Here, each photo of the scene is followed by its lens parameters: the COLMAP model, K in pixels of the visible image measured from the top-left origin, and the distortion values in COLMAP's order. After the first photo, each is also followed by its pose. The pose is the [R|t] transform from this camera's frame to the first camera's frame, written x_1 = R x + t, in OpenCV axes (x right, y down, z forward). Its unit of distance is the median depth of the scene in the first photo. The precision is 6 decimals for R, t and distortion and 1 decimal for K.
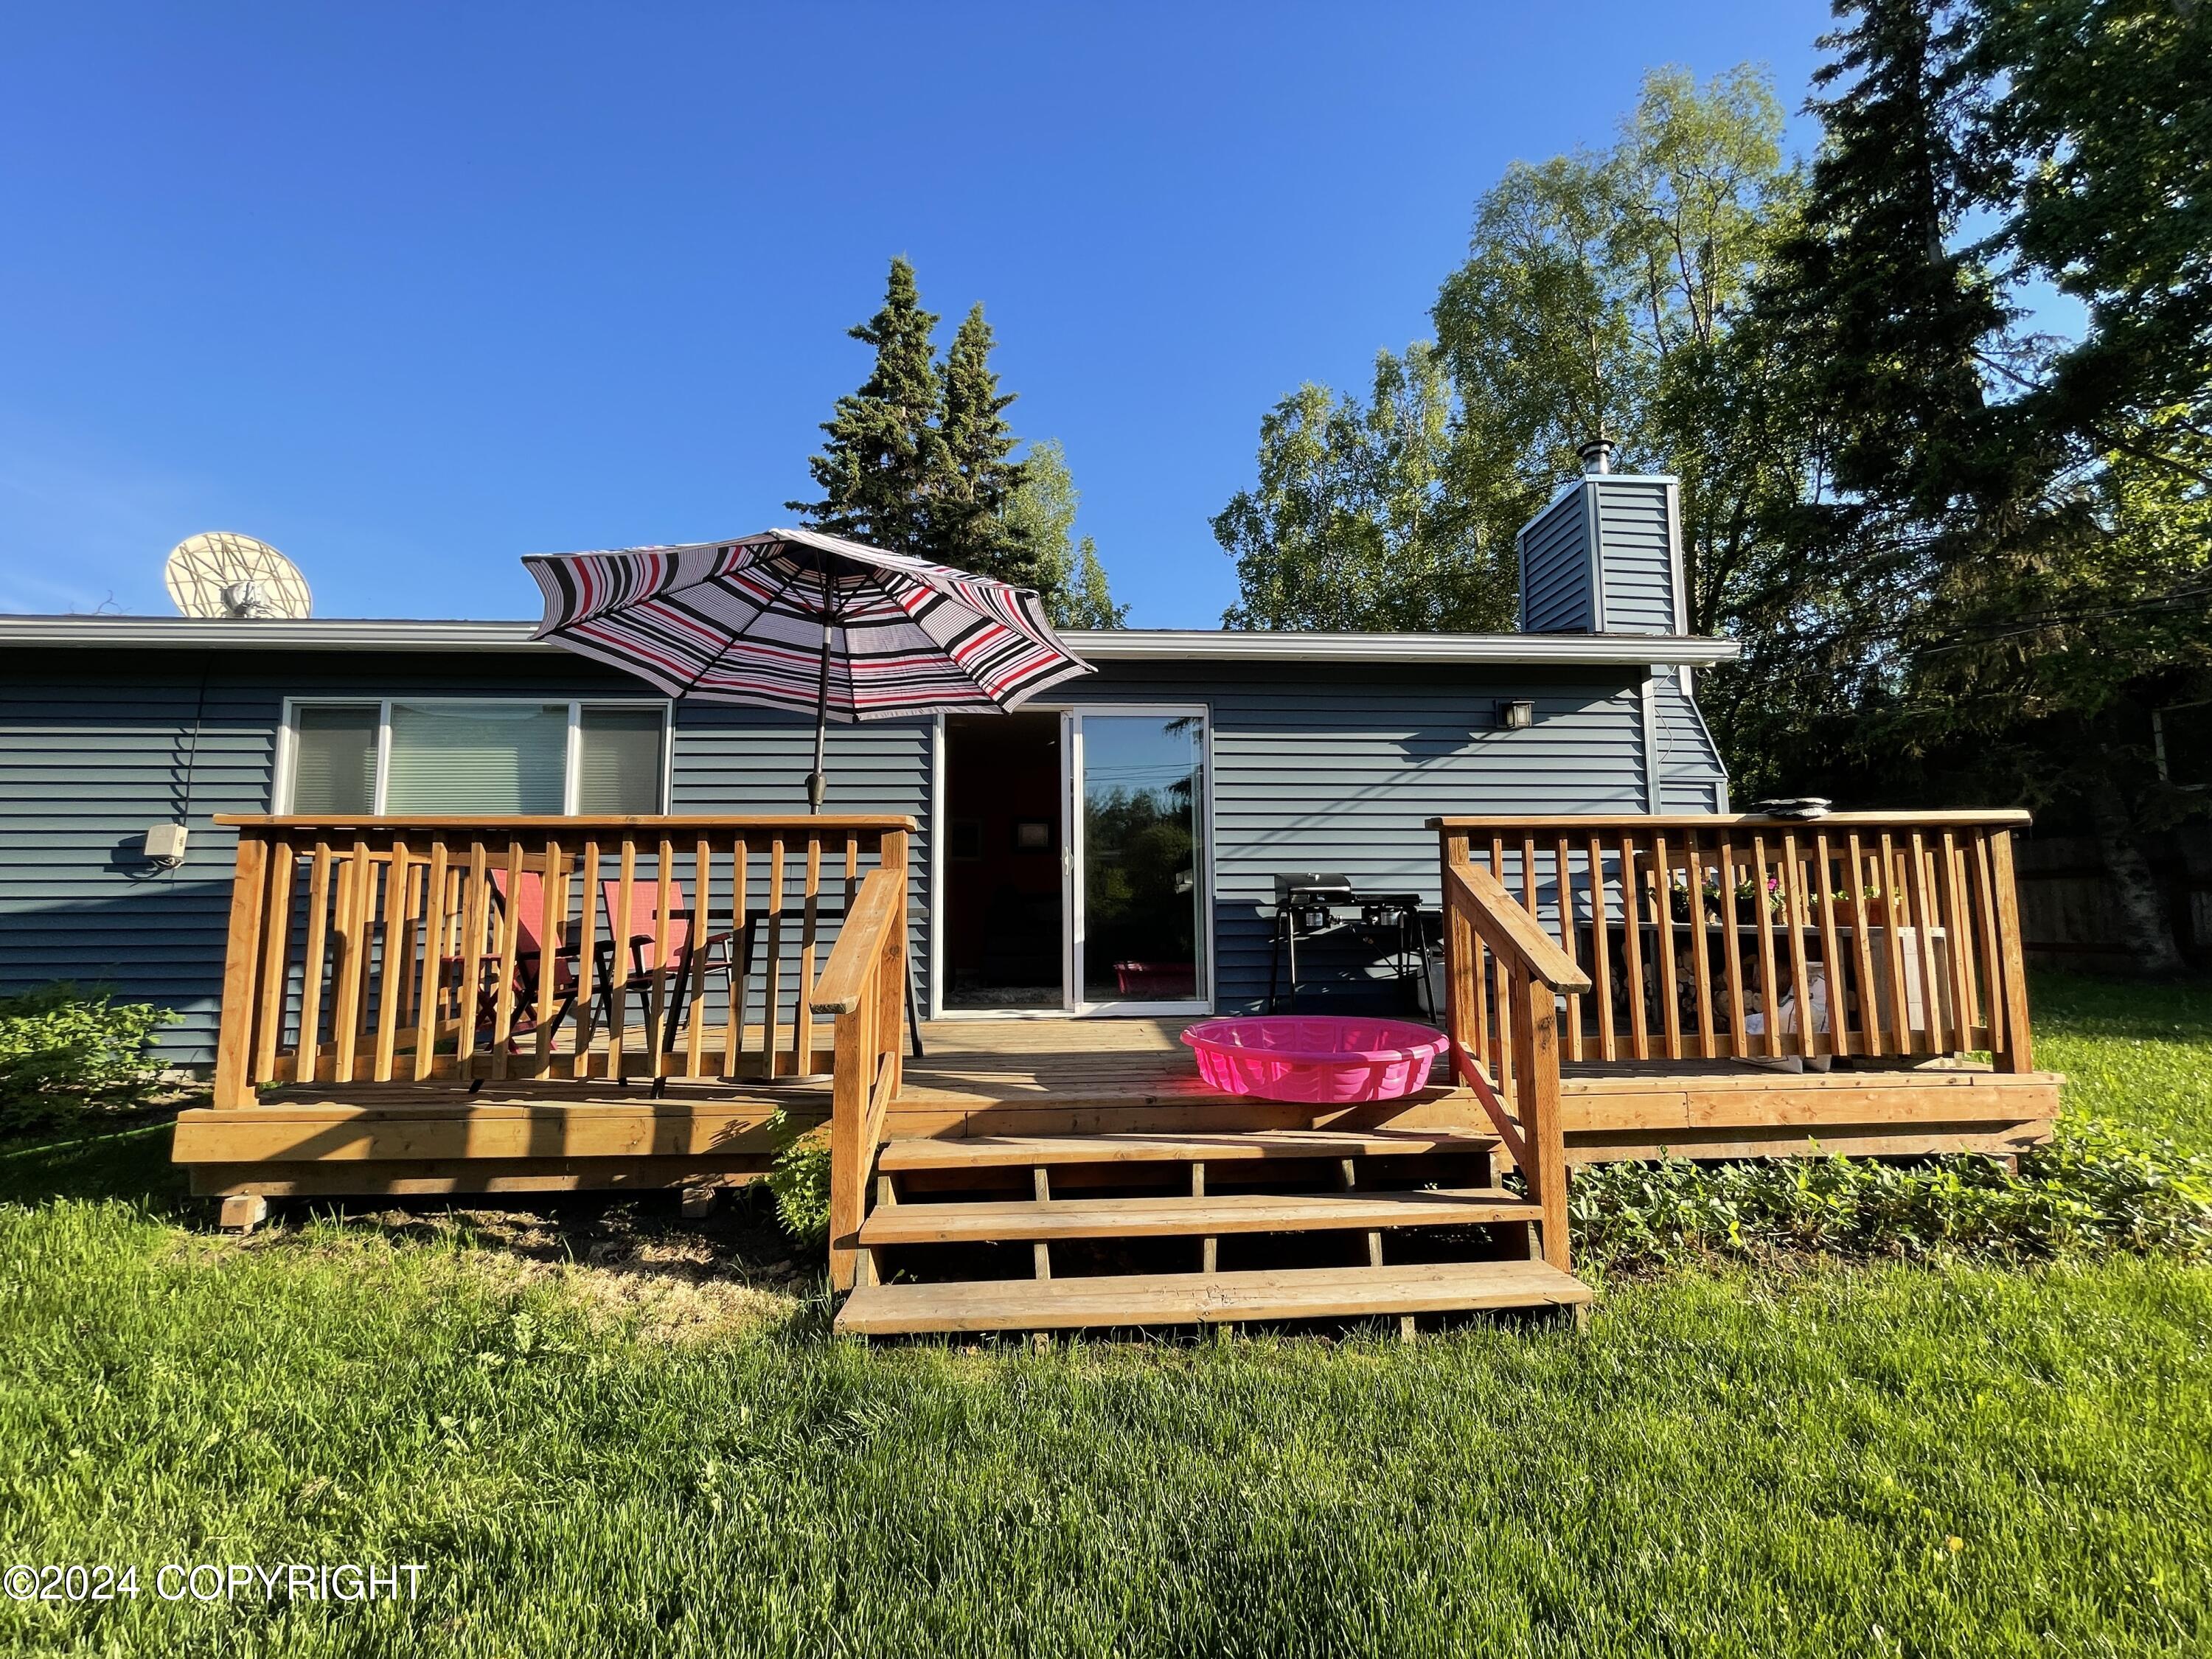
lens RADIAL K [[884.3, 0, 1105.3], [0, 884.3, 825.5], [0, 0, 1]] dist [-0.003064, -0.000668]
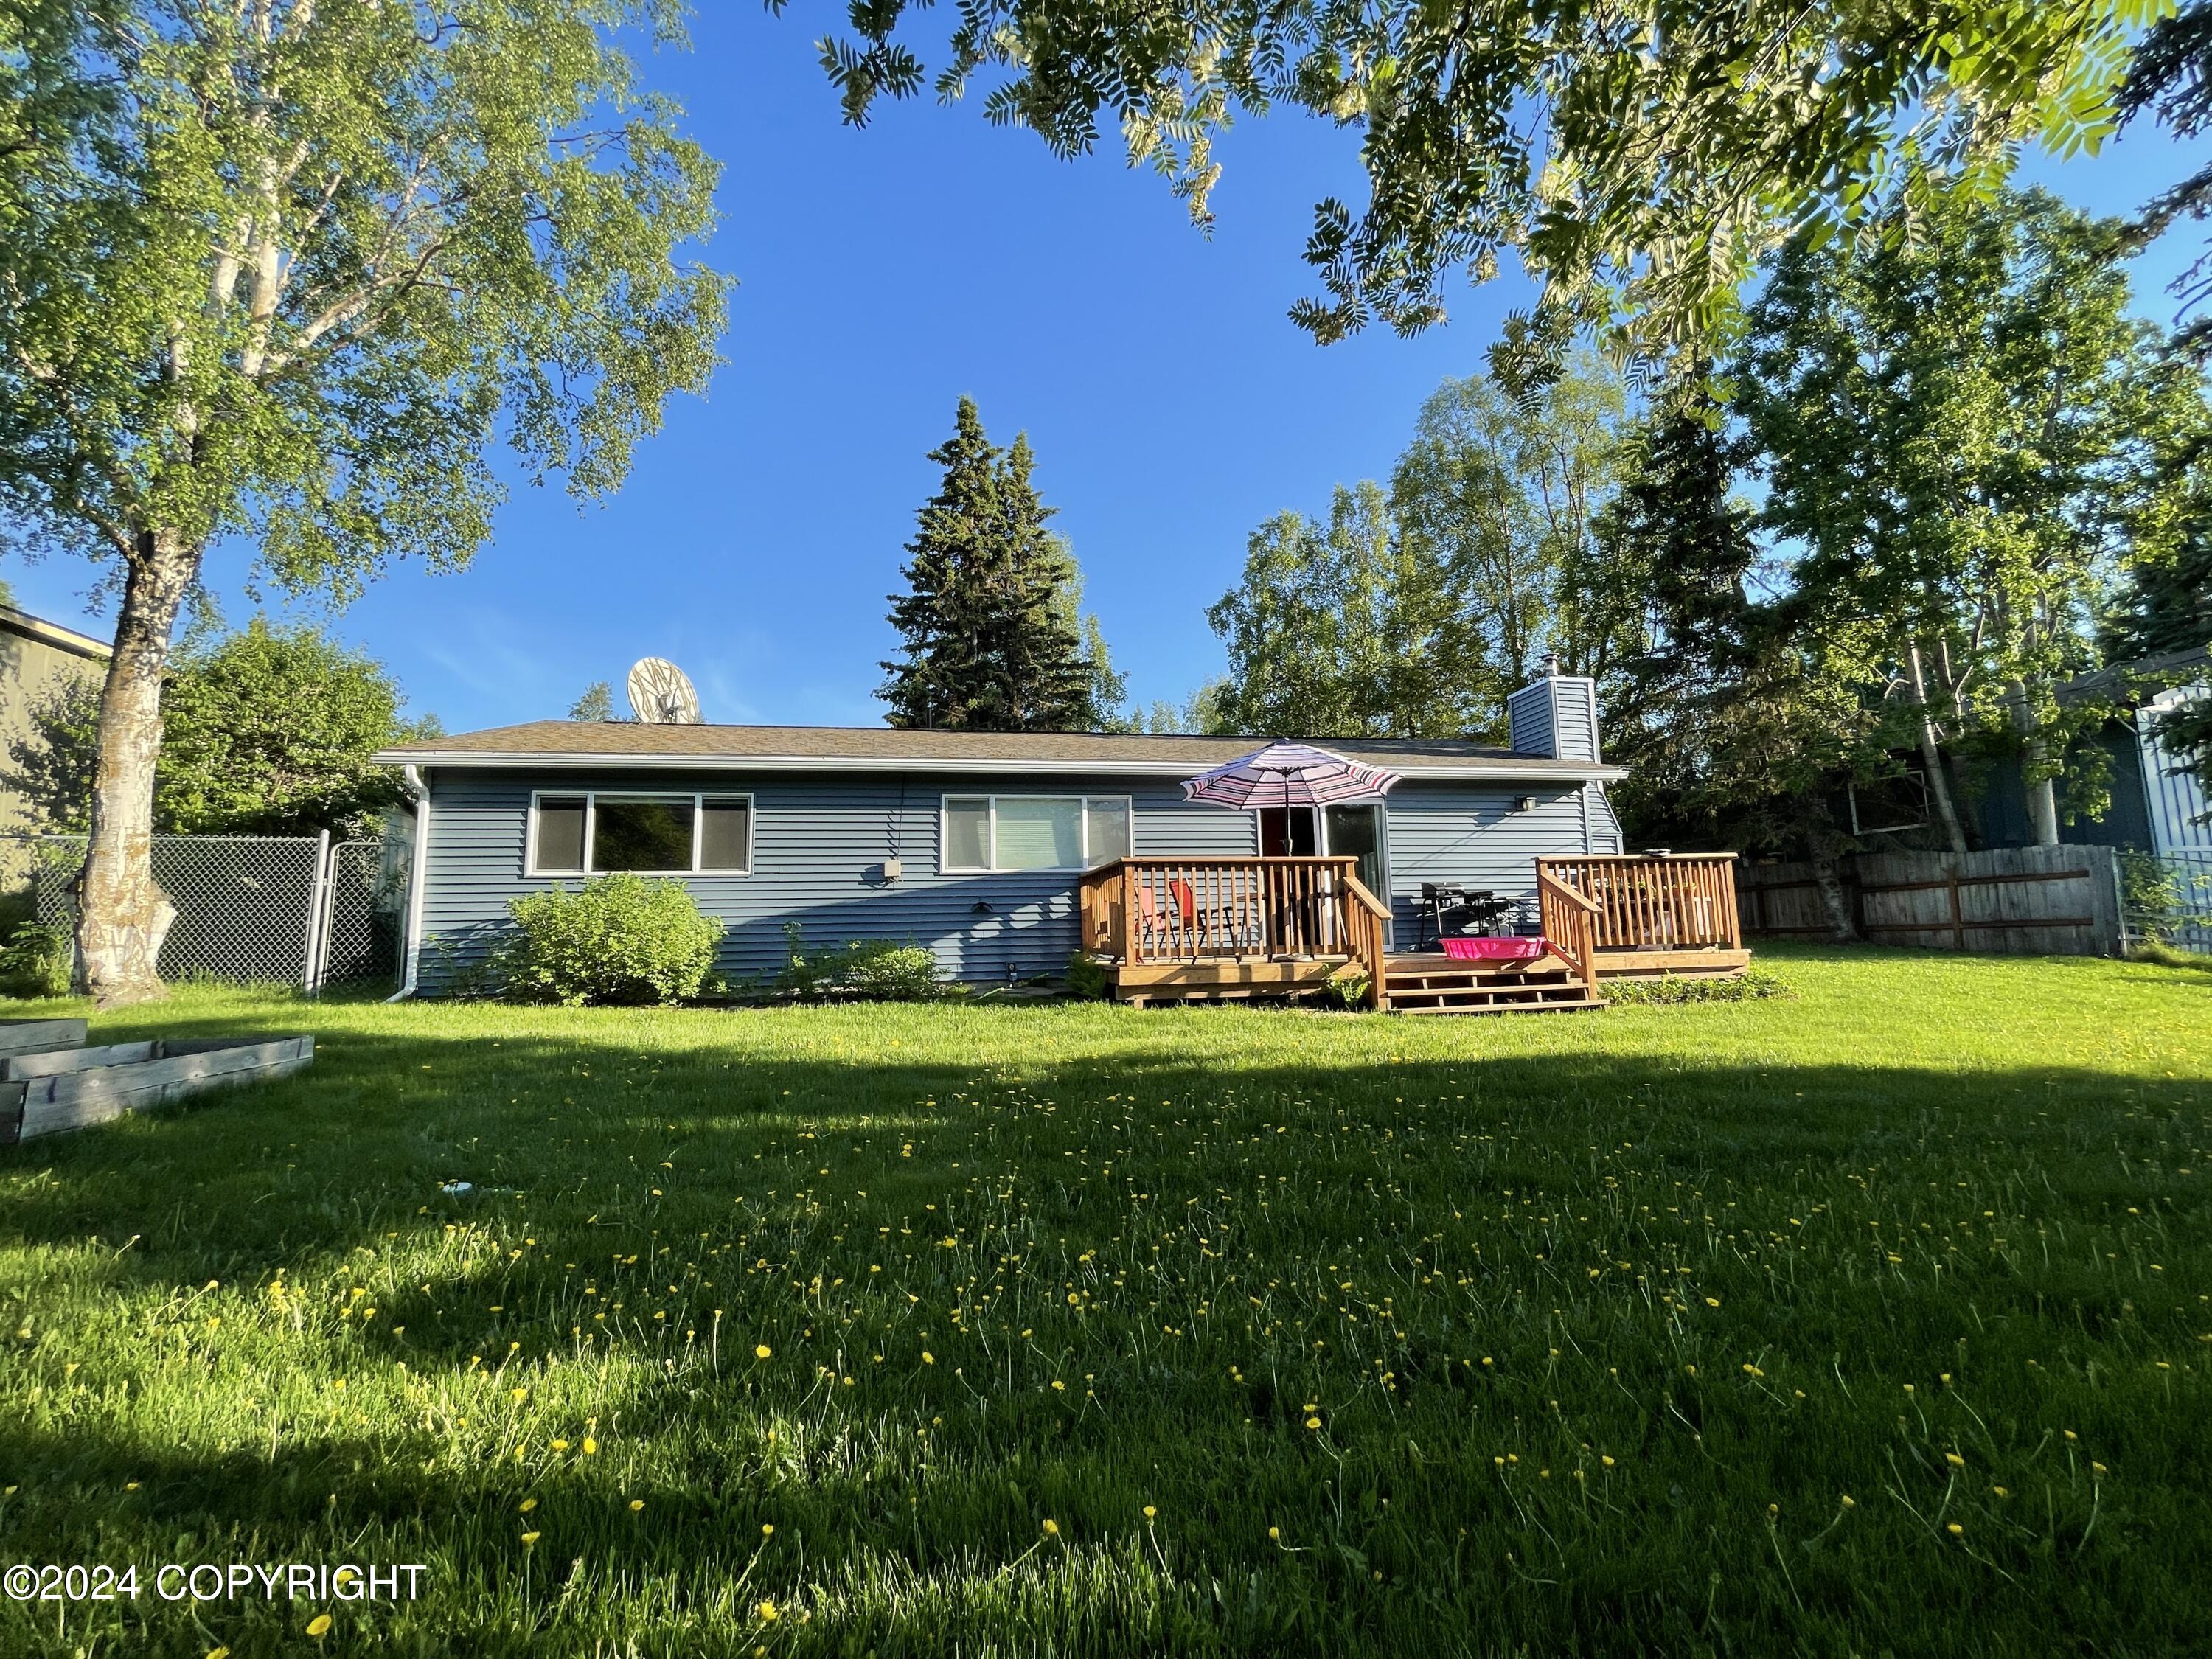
lens RADIAL K [[884.3, 0, 1105.3], [0, 884.3, 825.5], [0, 0, 1]] dist [-0.003064, -0.000668]
pose [[0.992354, 0.001283, 0.123415, -0.752581], [0.002677, 0.999487, -0.031919, -0.012767], [-0.123393, 0.032005, 0.991842, -0.901289]]
